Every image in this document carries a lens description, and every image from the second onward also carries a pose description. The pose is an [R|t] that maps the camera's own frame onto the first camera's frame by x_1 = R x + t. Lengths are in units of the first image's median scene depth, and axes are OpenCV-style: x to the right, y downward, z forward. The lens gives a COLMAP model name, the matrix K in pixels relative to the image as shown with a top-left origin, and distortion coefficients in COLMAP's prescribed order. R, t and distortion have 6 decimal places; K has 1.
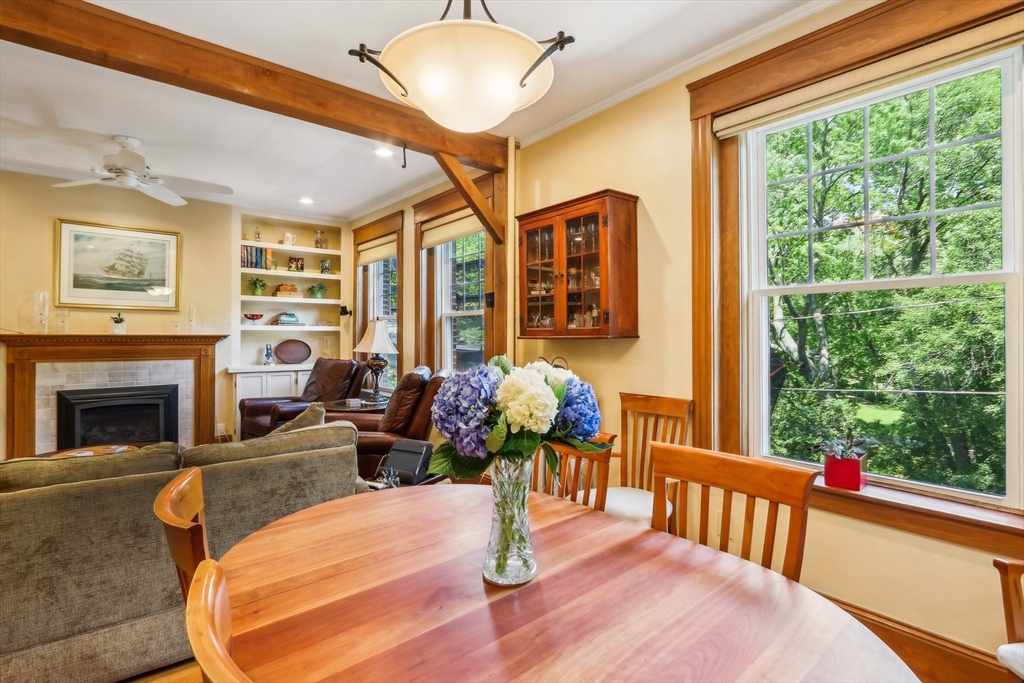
lens RADIAL K [[492.6, 0, 503.2], [0, 492.6, 330.8], [0, 0, 1]] dist [-0.014265, 0.003596]
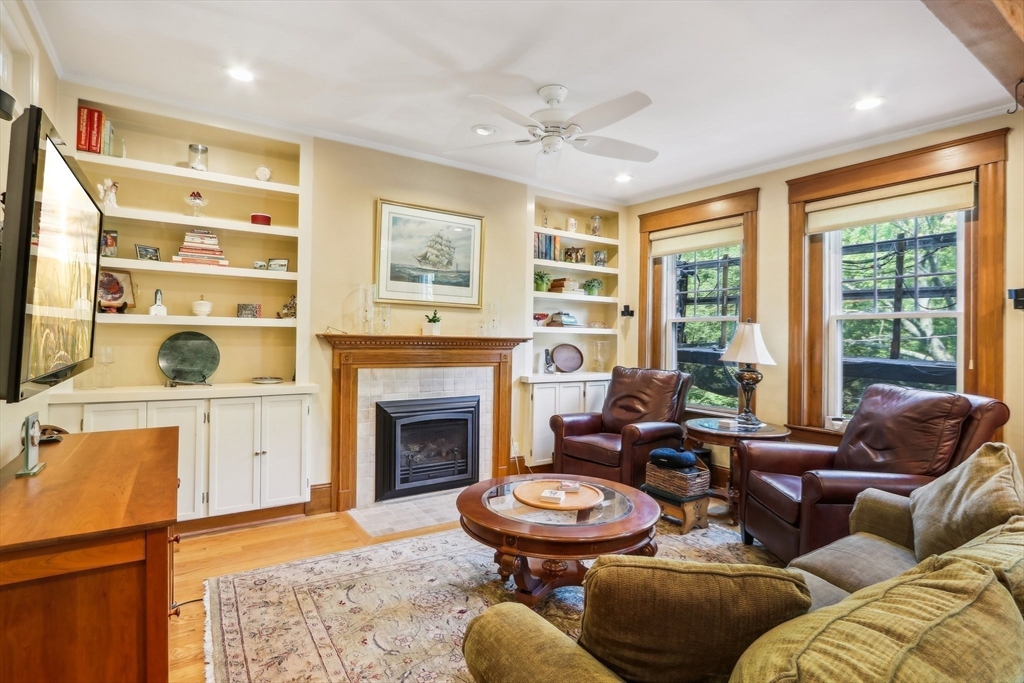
lens RADIAL K [[504.6, 0, 486.4], [0, 504.6, 325.9], [0, 0, 1]] dist [-0.012812, 0.000732]
pose [[0.993509, 0.017061, -0.112467, -0.560375], [-0.017999, 0.999811, -0.007337, -0.004823], [0.112321, 0.009314, 0.993628, 0.138021]]
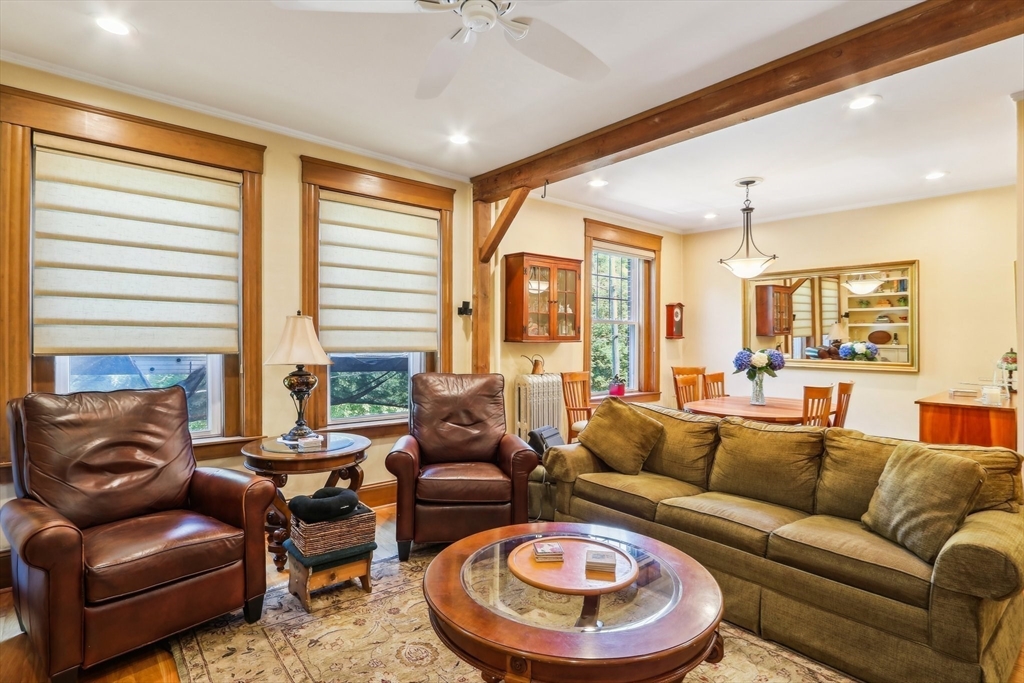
lens RADIAL K [[492.6, 0, 512.7], [0, 492.6, 337.6], [0, 0, 1]] dist [-0.014265, 0.003596]
pose [[-0.022003, 0.000014, 0.999758, -0.871461], [-0.021469, 0.999769, -0.000486, -0.000044], [-0.999527, -0.021474, -0.021998, 0.692653]]
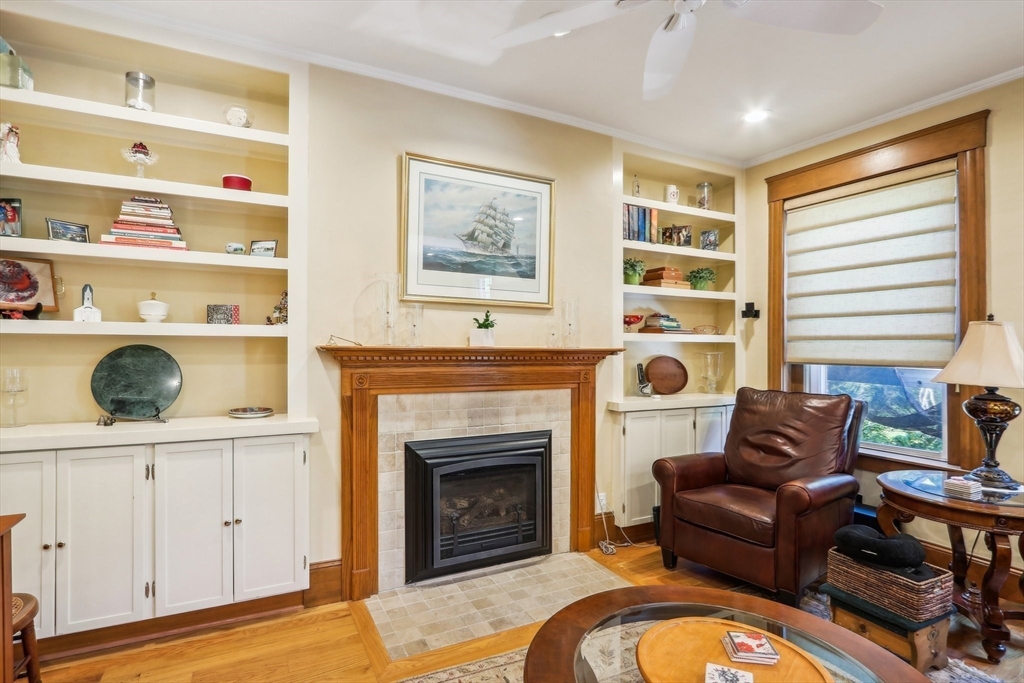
lens RADIAL K [[492.6, 0, 489.6], [0, 492.6, 343.1], [0, 0, 1]] dist [-0.014265, 0.003596]
pose [[0.974512, 0.007319, -0.224215, -0.606481], [-0.005944, 0.999959, 0.006807, -0.001847], [0.224256, -0.005301, 0.974516, 0.393128]]
